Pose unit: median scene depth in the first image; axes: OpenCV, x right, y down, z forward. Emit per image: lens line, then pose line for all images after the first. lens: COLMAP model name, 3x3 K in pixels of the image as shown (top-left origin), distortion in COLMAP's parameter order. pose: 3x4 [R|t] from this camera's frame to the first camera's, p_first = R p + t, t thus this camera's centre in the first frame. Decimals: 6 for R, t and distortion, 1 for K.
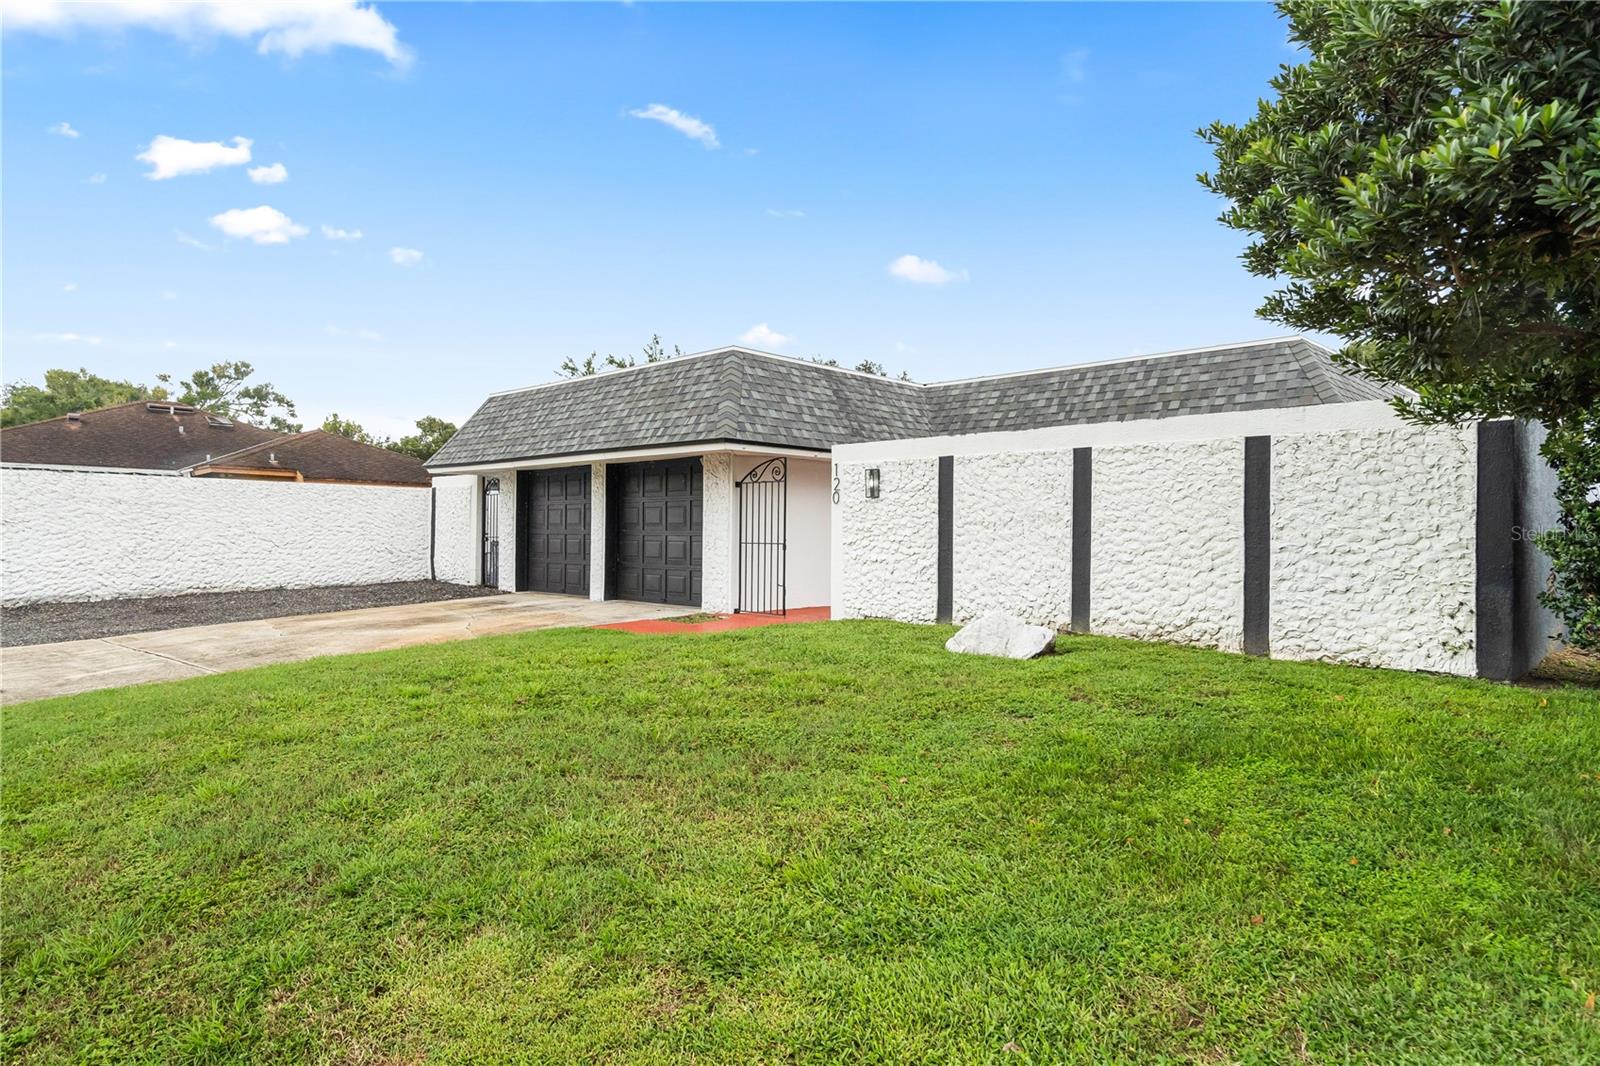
lens RADIAL K [[916.9, 0, 800.8], [0, 916.9, 533.5], [0, 0, 1]] dist [-0.000717, -0.000004]
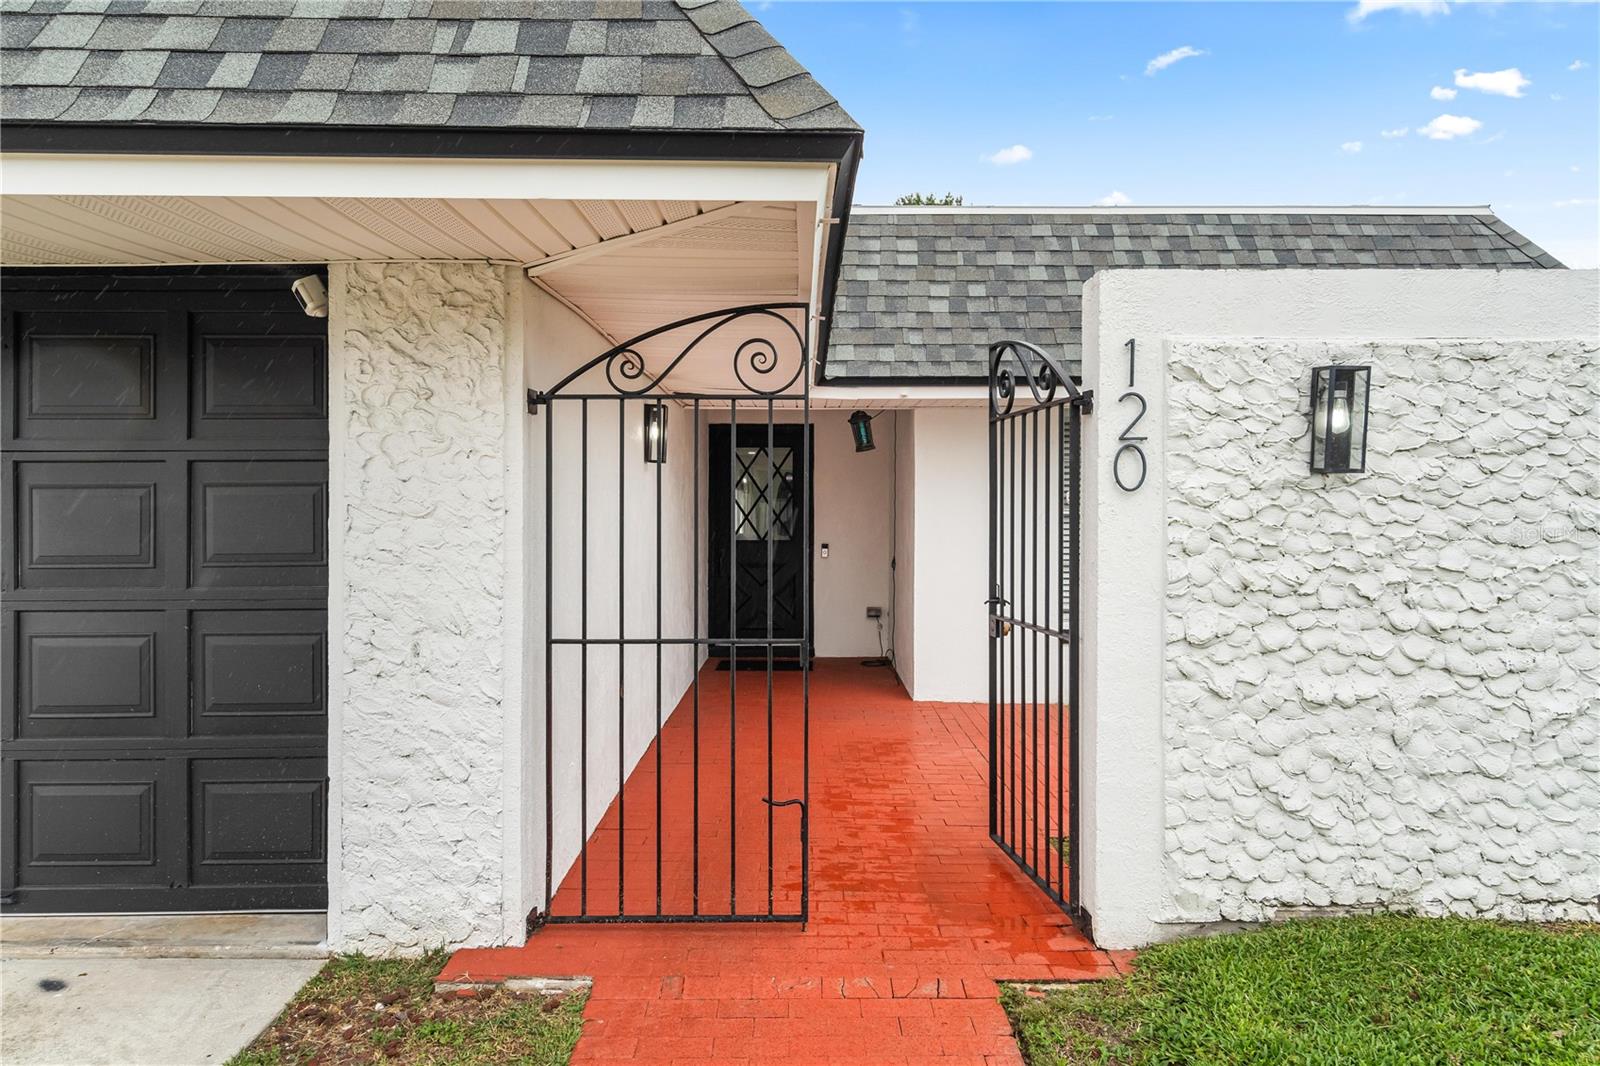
lens RADIAL K [[1039.1, 0, 798.8], [0, 1039.1, 521.6], [0, 0, 1]] dist [0.000823, 0.000455]
pose [[0.710228, -0.011892, 0.703871, -0.250390], [0.004380, 0.999913, 0.012474, -0.028898], [-0.703958, -0.005777, 0.710218, 0.890492]]
